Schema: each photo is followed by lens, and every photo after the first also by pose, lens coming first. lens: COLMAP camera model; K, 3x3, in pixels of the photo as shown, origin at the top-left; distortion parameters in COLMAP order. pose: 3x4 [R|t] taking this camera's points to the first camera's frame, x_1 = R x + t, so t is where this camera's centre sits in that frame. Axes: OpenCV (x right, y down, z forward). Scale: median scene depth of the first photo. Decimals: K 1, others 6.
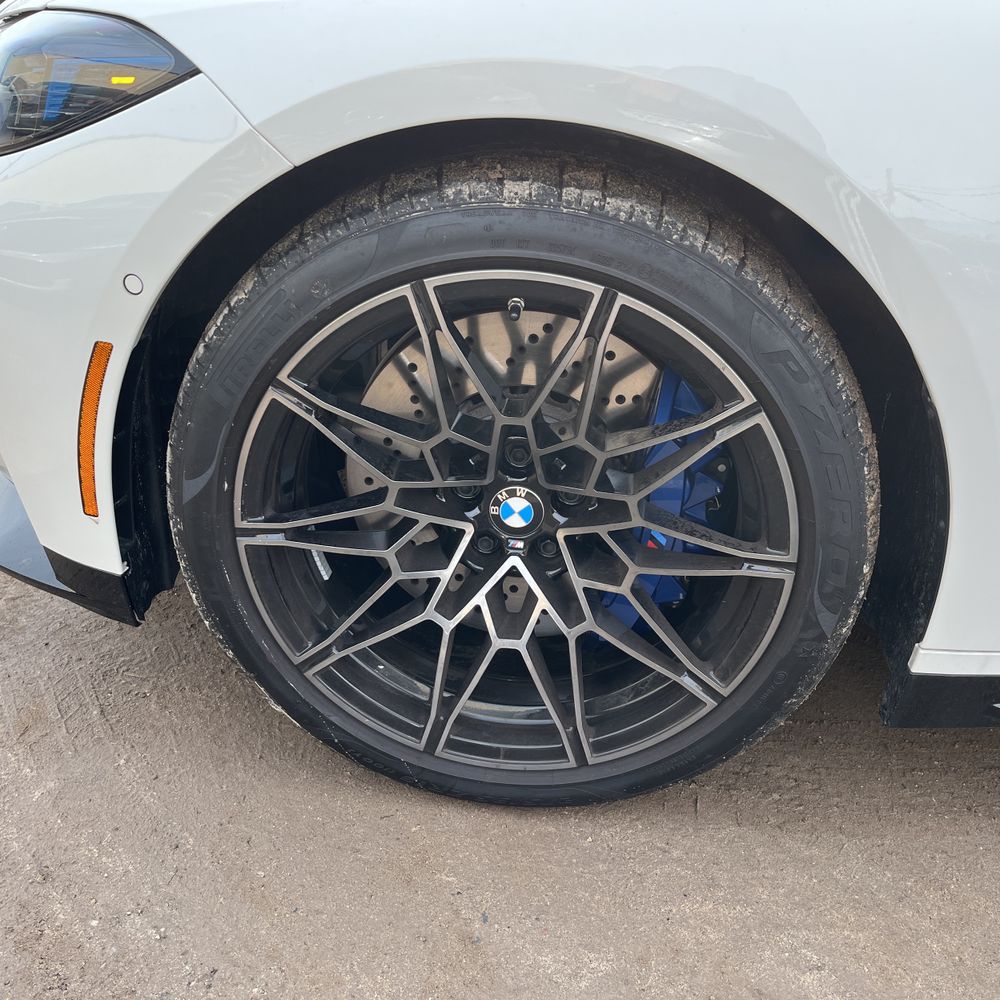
lens RADIAL K [[1023.2, 0, 516.6], [0, 1023.2, 483.3], [0, 0, 1]] dist [0.054682, -0.058618]
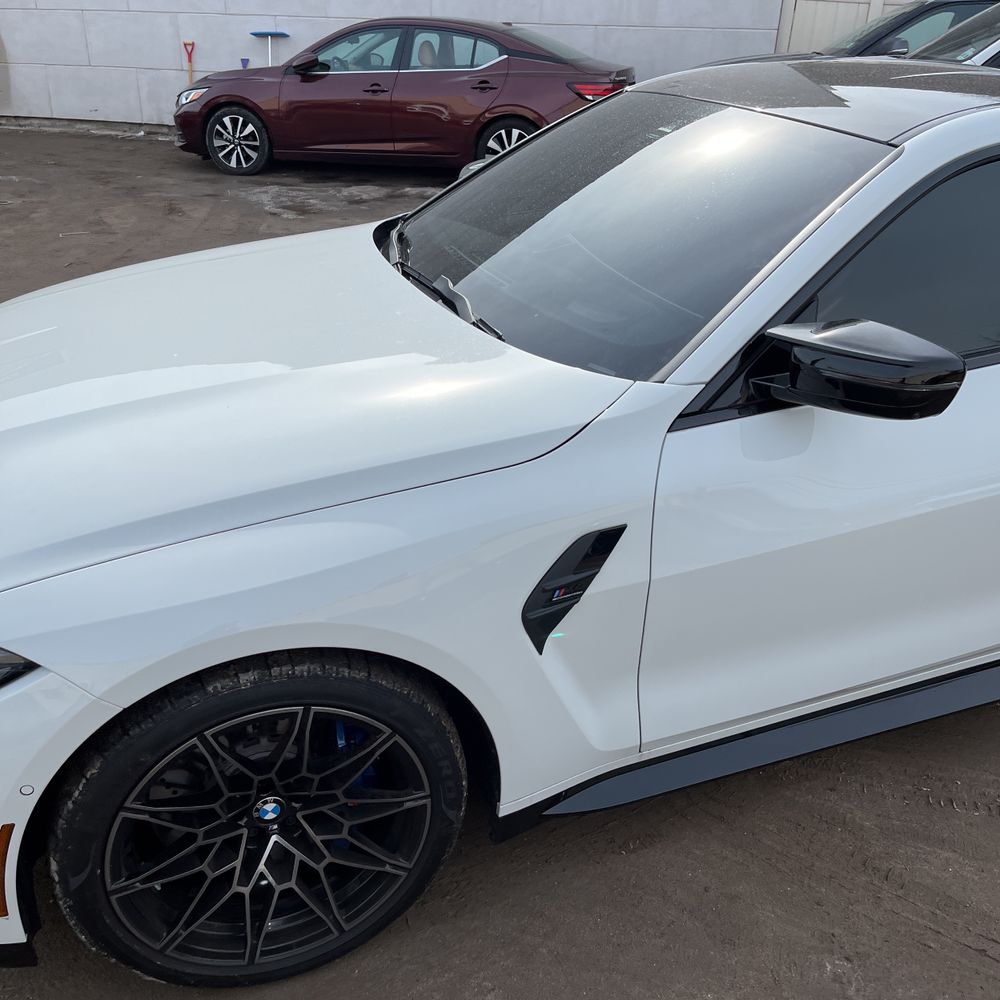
lens RADIAL K [[982.4, 0, 504.2], [0, 982.4, 519.2], [0, 0, 1]] dist [0.026428, -0.003192]
pose [[0.892224, -0.252334, 0.374519, -0.147806], [0.248193, 0.966842, 0.060140, -0.454881], [-0.377276, 0.039295, 0.925267, -0.700122]]
